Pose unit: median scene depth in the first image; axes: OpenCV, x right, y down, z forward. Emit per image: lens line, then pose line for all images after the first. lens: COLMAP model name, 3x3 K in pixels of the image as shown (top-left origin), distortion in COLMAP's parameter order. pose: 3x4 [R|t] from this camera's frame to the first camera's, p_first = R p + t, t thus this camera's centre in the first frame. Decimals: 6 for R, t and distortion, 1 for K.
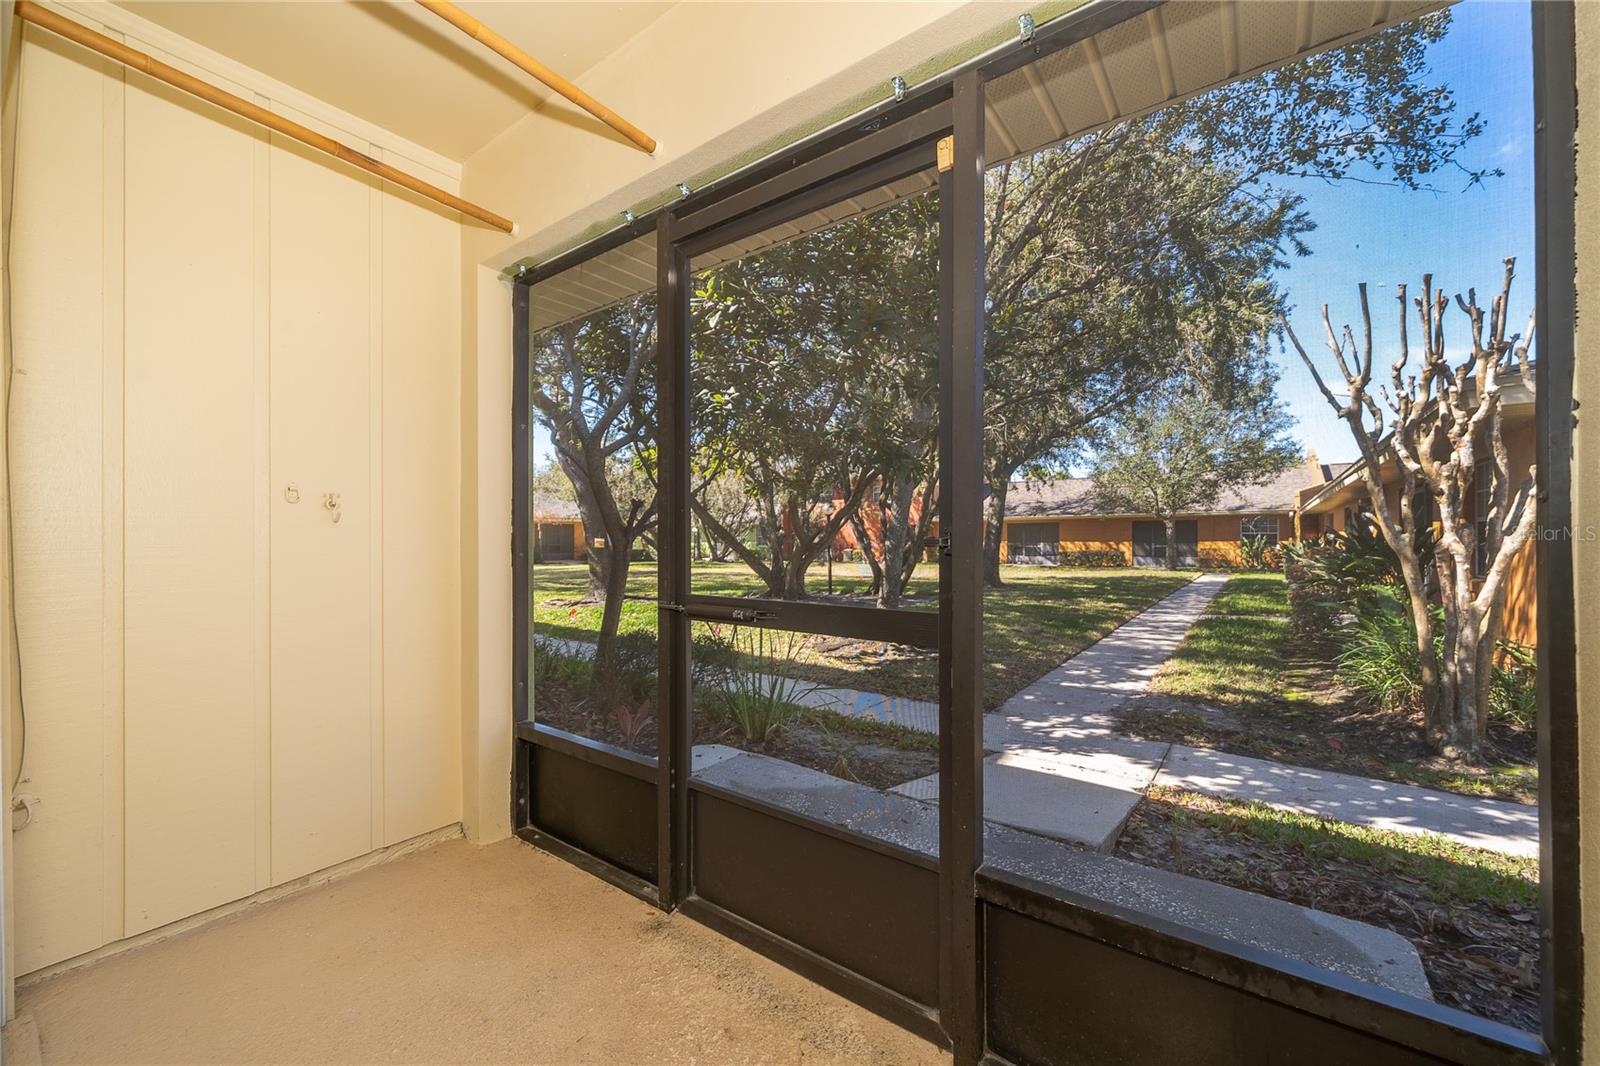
lens RADIAL K [[648.2, 0, 801.1], [0, 648.2, 539.8], [0, 0, 1]] dist [-0.001062, 0.000046]
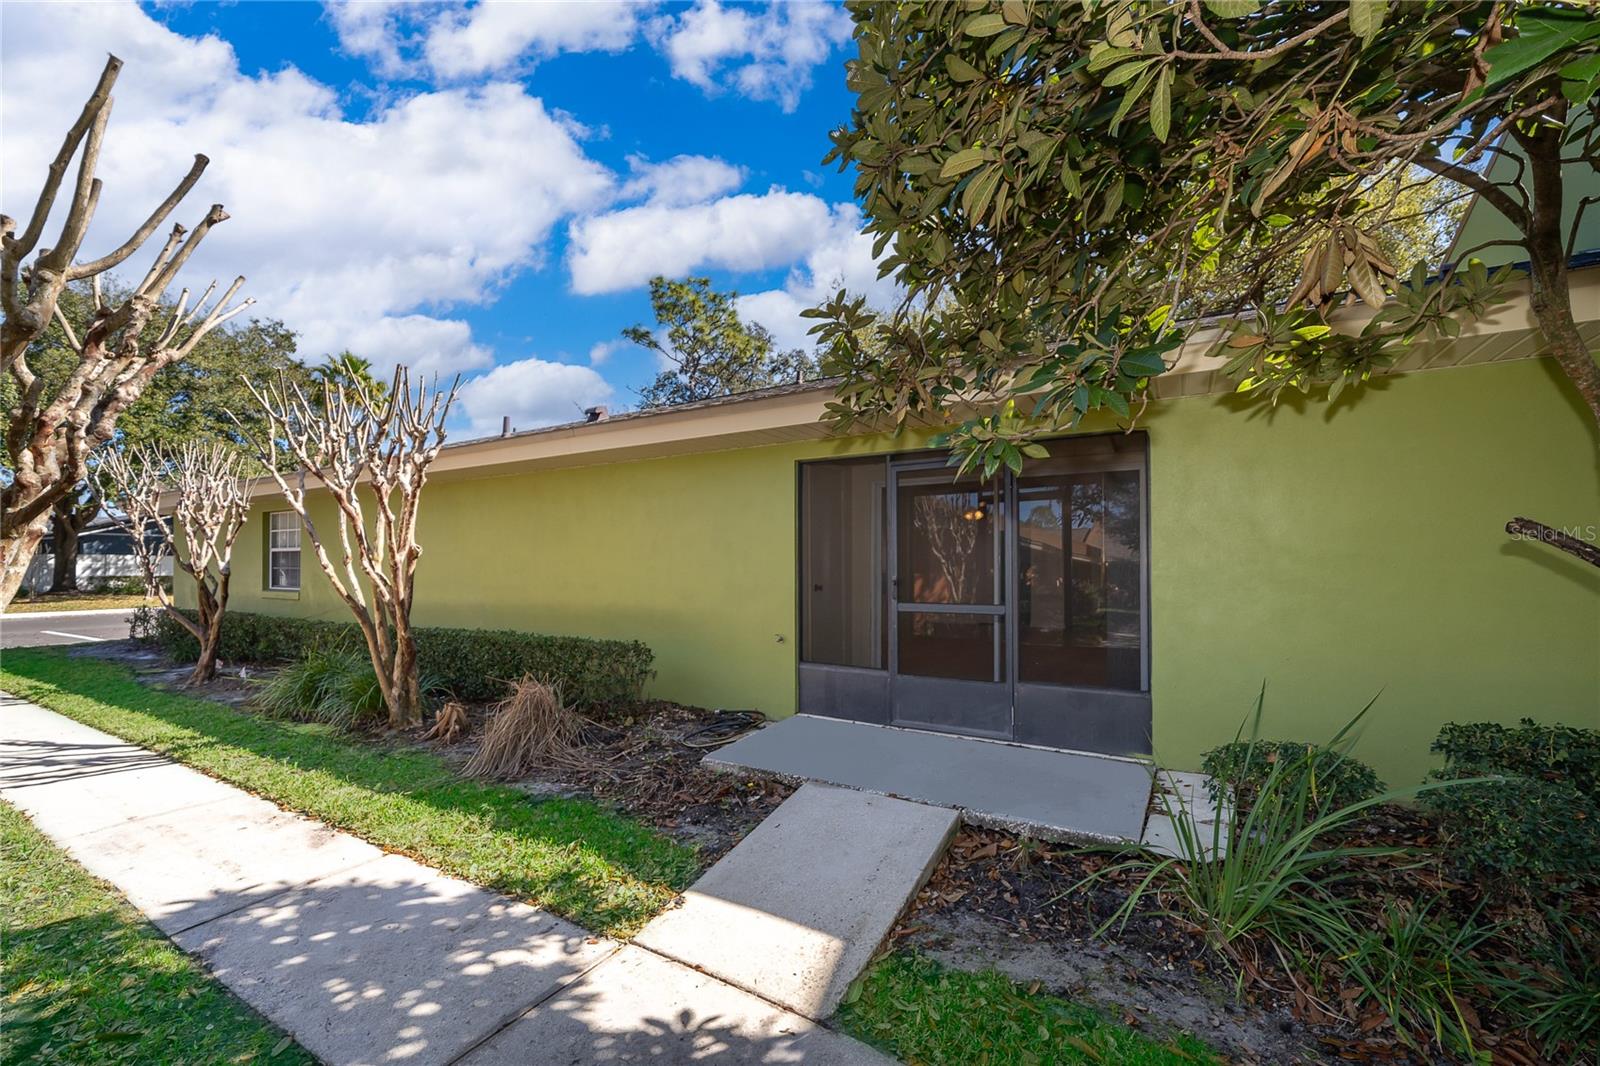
lens RADIAL K [[648.2, 0, 801.1], [0, 648.2, 539.8], [0, 0, 1]] dist [-0.001062, 0.000046]
pose [[-0.996334, -0.002340, -0.085514, 0.401857], [0.000492, 0.999452, -0.033083, -0.038190], [0.085545, -0.033004, -0.995788, 1.675266]]
